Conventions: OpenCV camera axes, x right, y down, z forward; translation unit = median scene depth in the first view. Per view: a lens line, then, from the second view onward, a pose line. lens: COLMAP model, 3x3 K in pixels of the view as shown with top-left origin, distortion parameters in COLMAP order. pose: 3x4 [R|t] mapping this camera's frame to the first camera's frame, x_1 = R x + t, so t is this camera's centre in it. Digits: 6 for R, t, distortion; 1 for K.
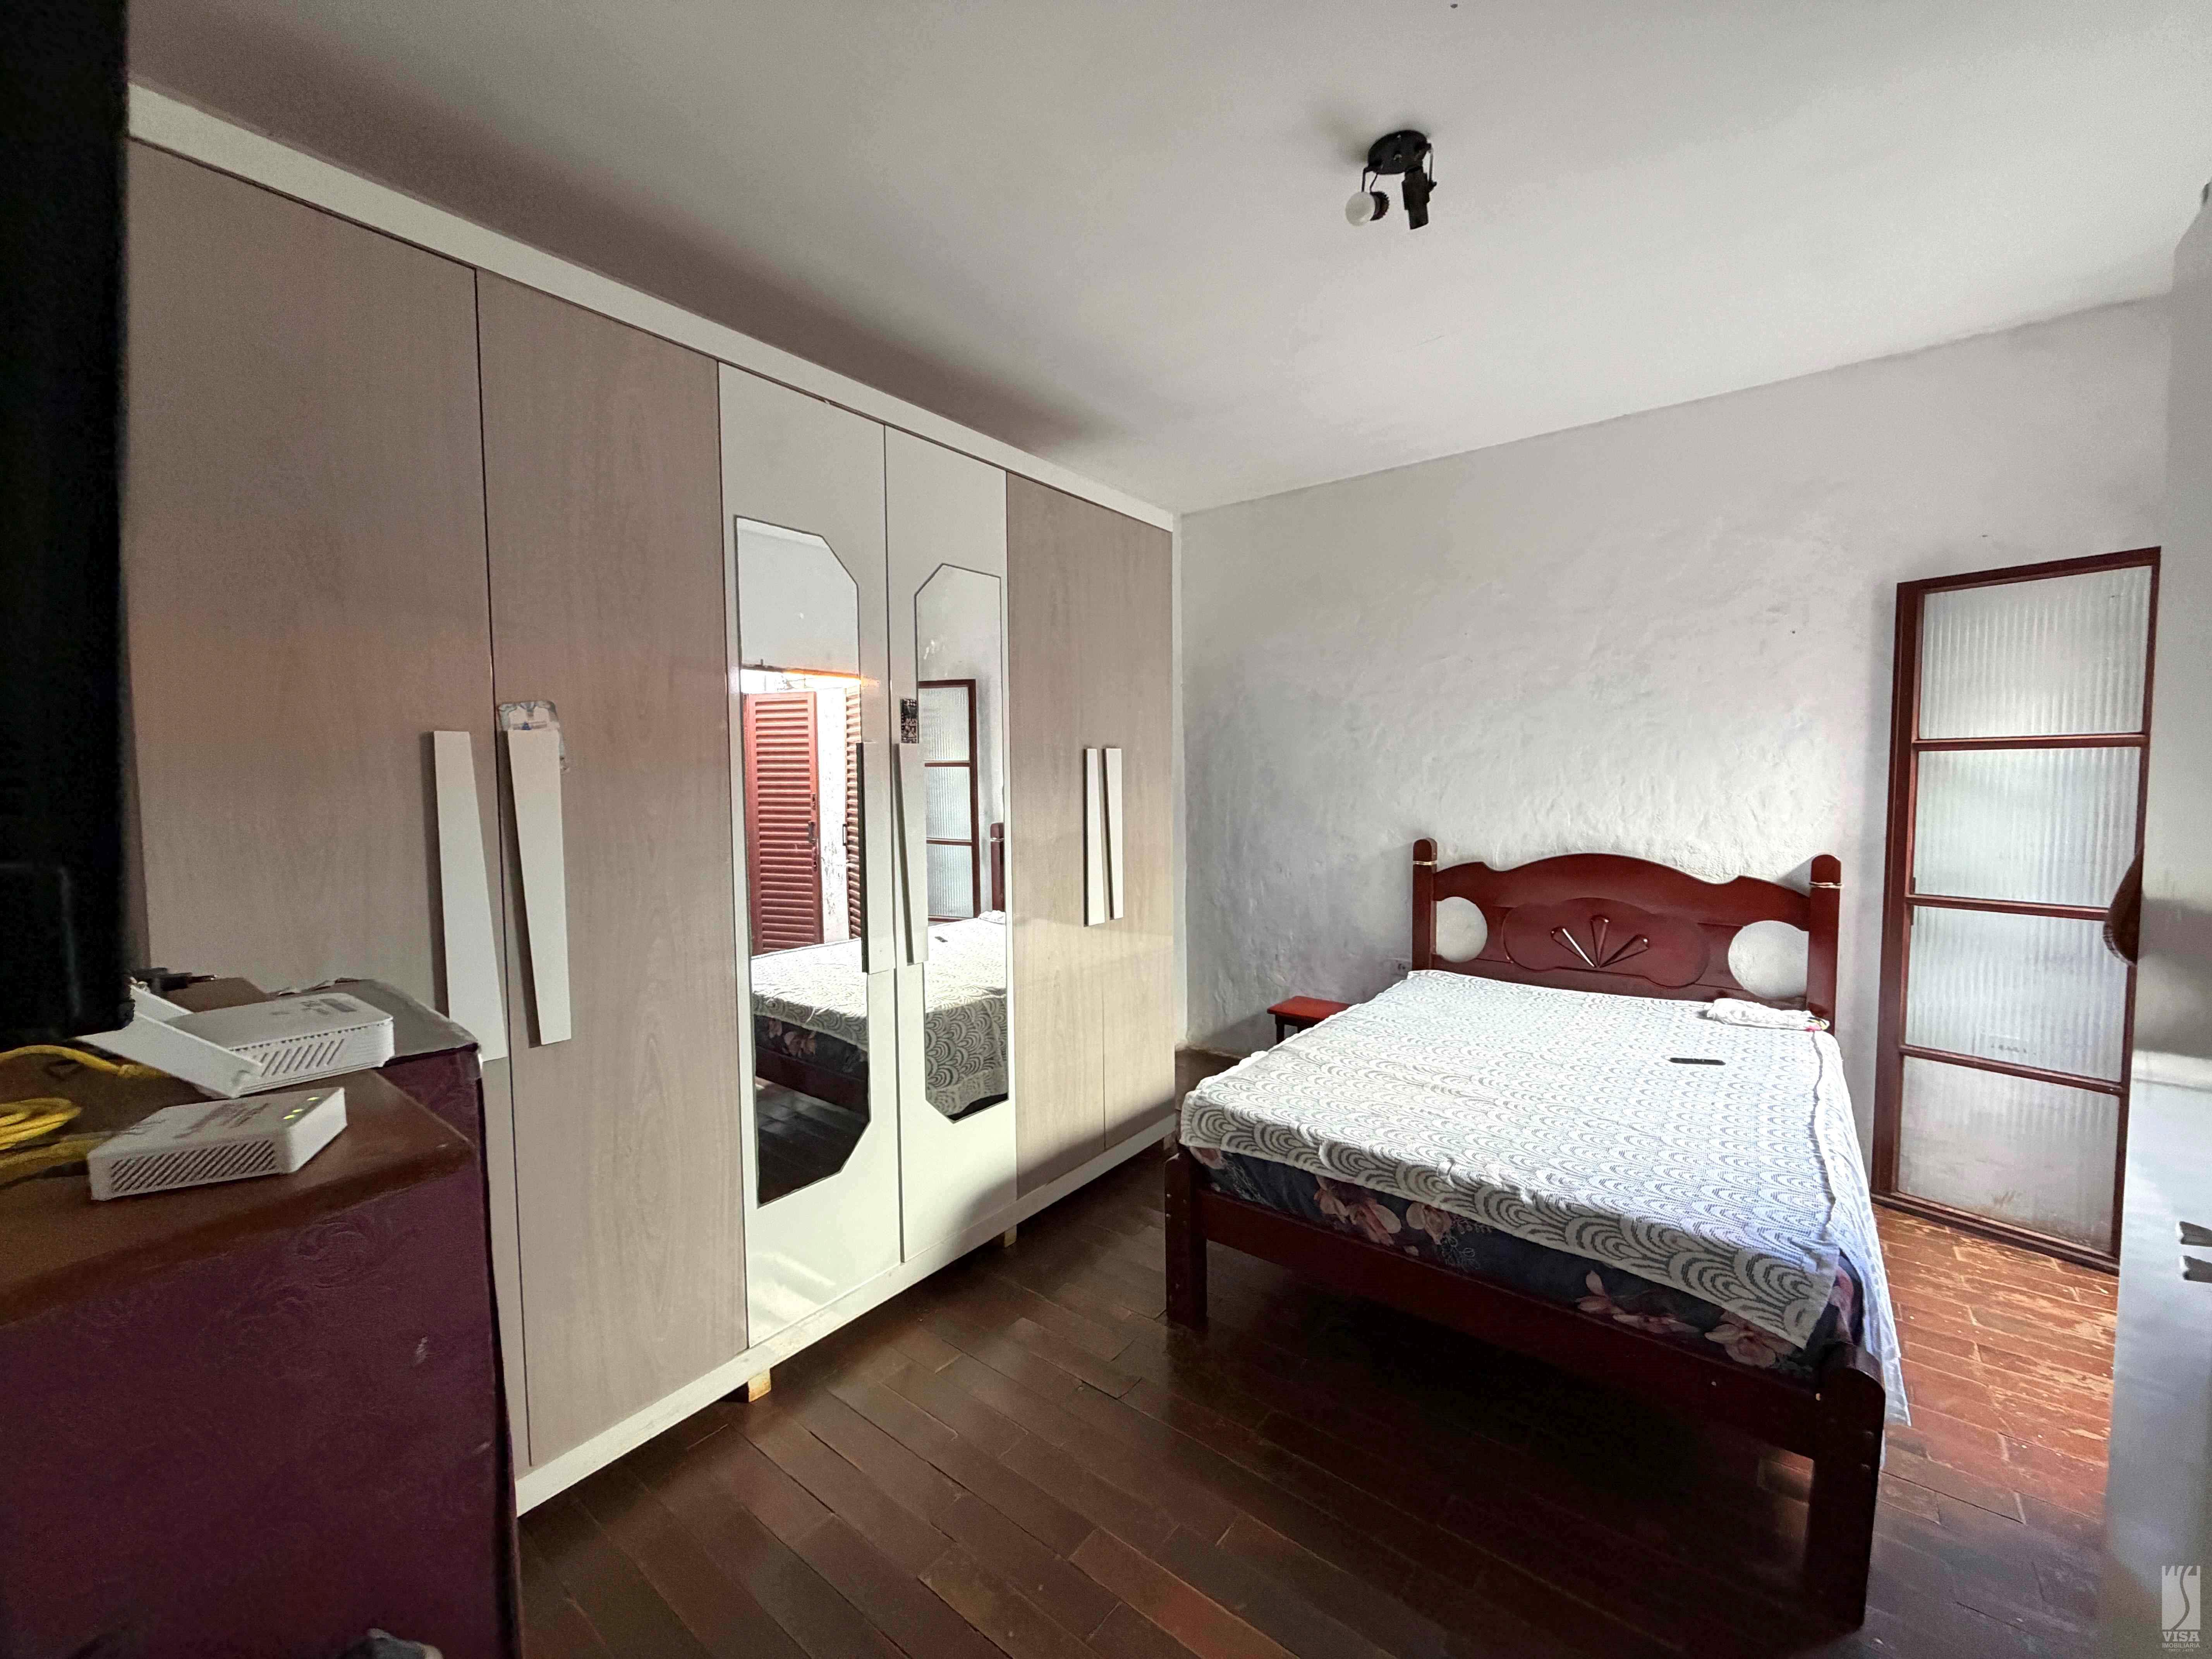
lens RADIAL K [[875.6, 0, 1105.5], [0, 875.6, 829.5], [0, 0, 1]] dist [-0.000431, -0.000013]
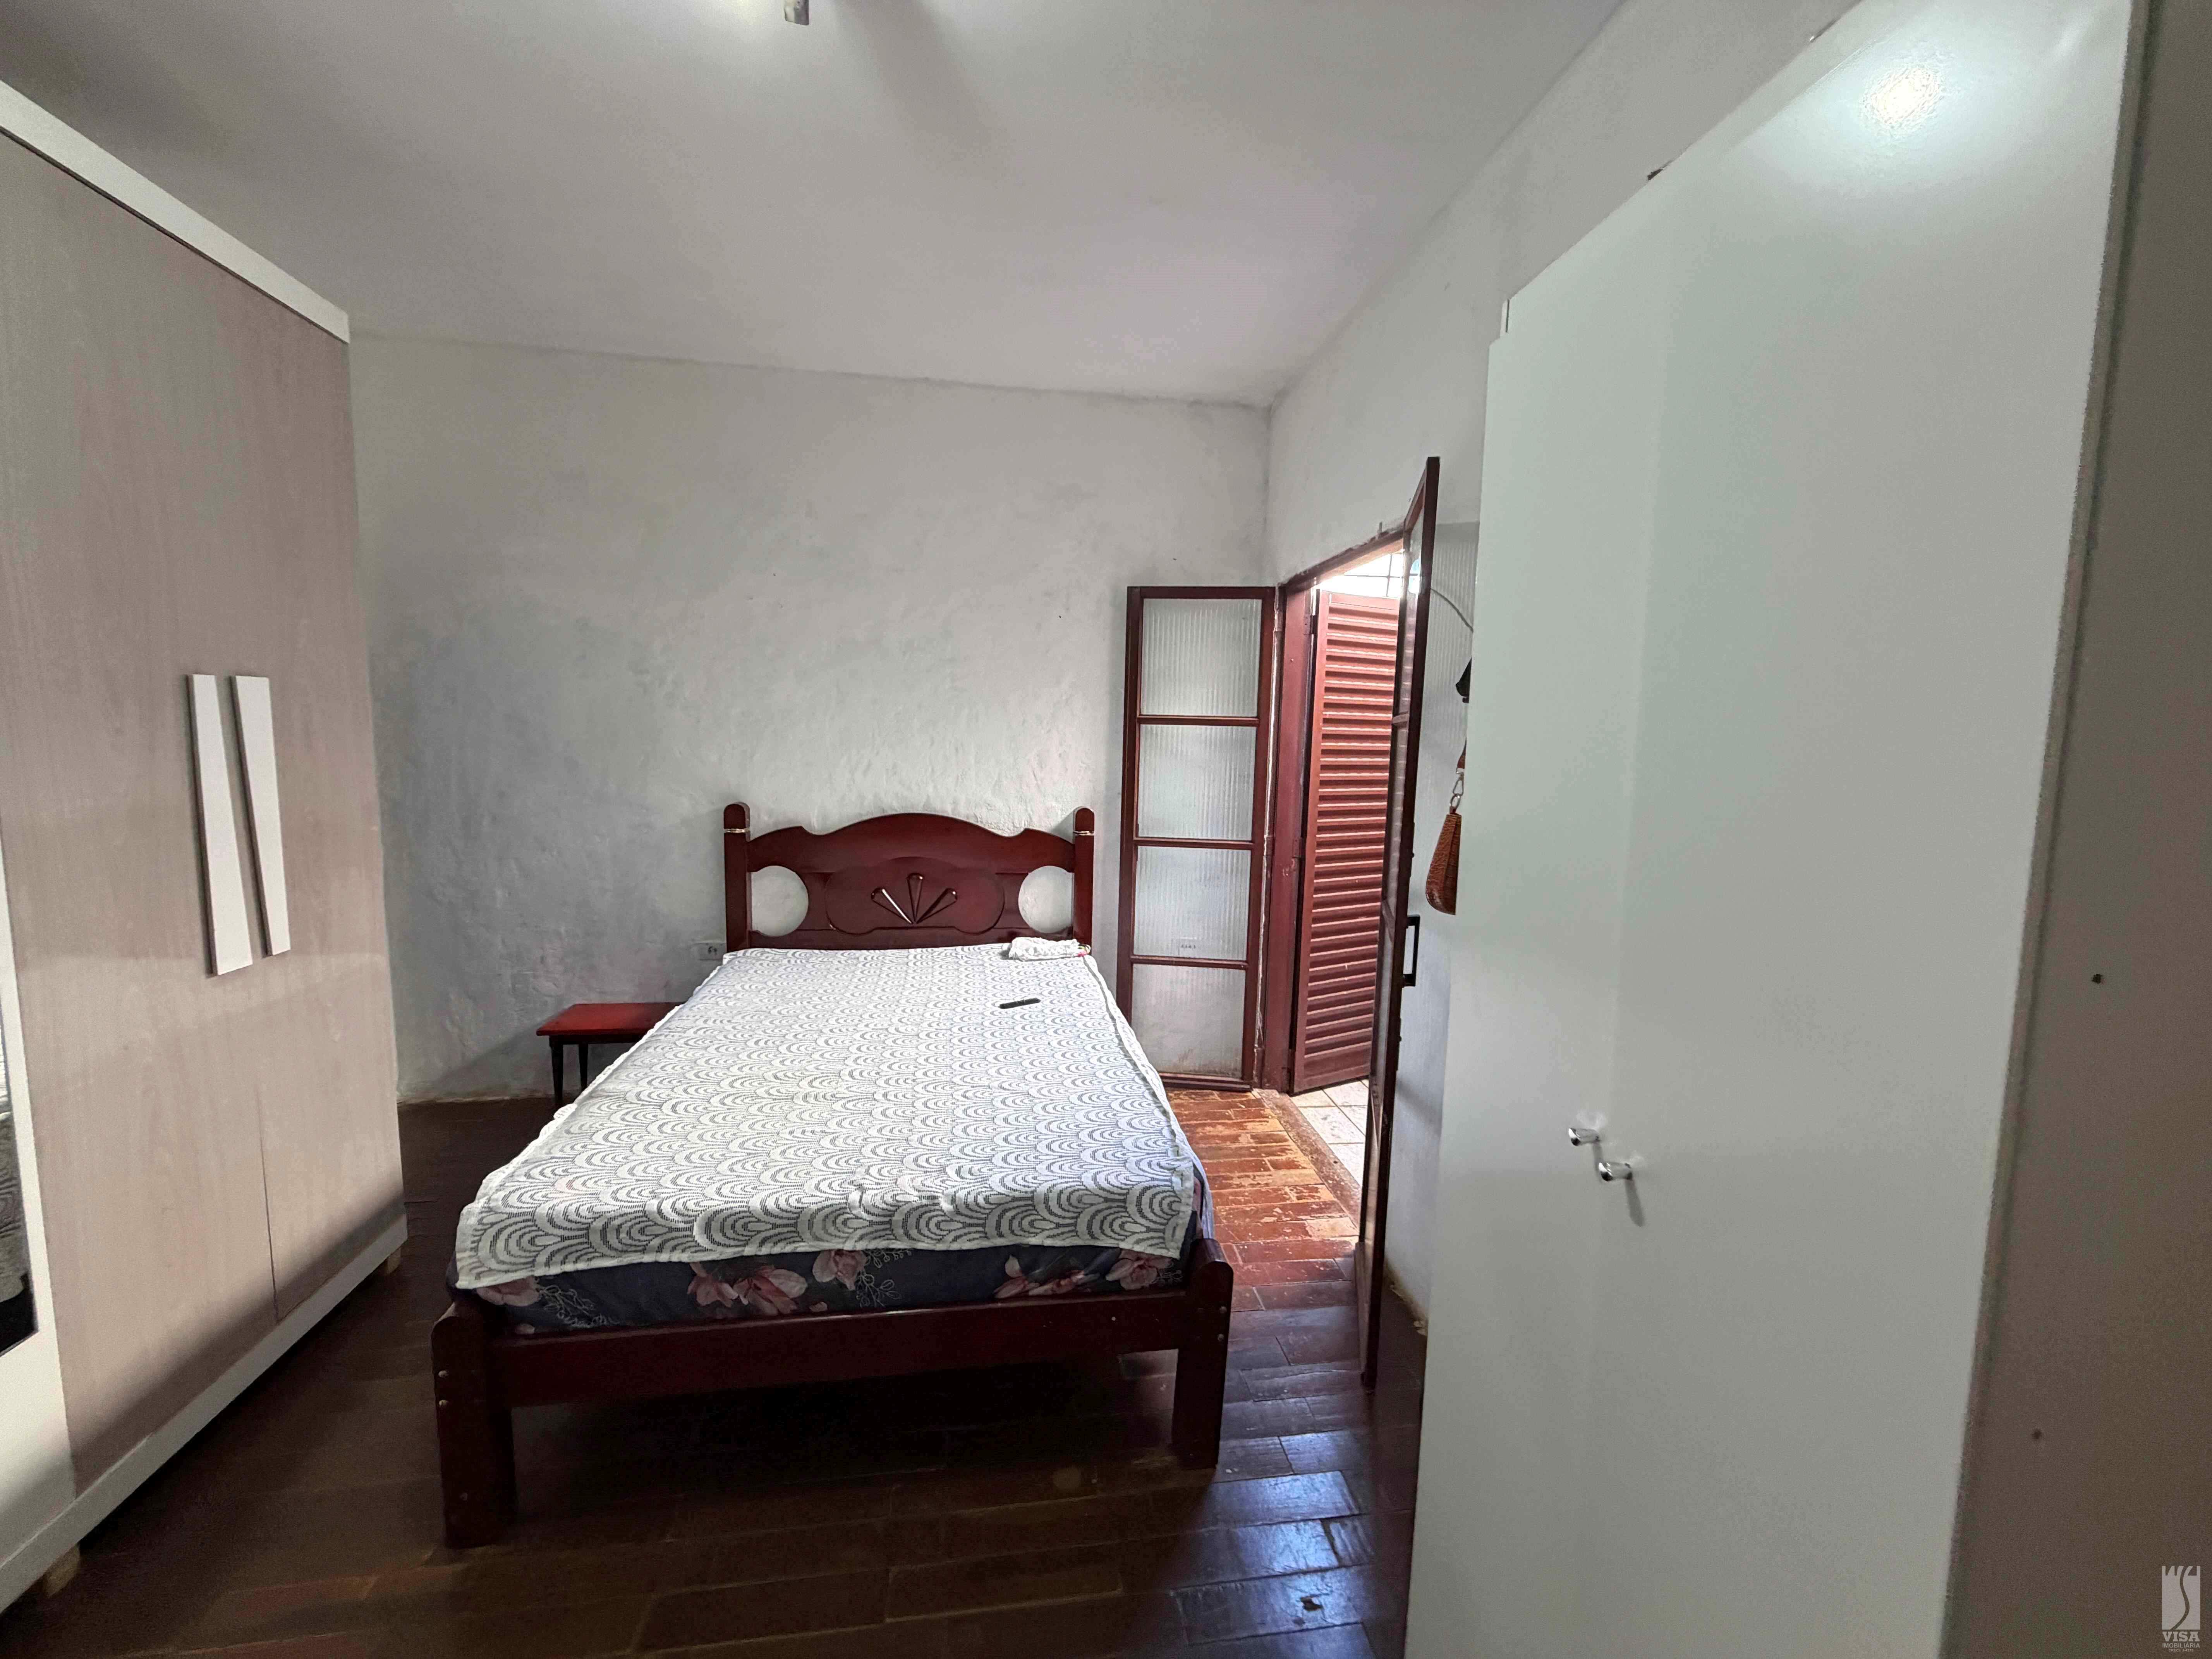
lens RADIAL K [[875.6, 0, 1097.3], [0, 875.6, 825.9], [0, 0, 1]] dist [-0.000431, -0.000013]
pose [[0.685841, -0.053122, 0.725810, -0.037655], [0.013503, 0.998090, 0.060291, -0.019864], [-0.727626, -0.031549, 0.685248, 0.174899]]
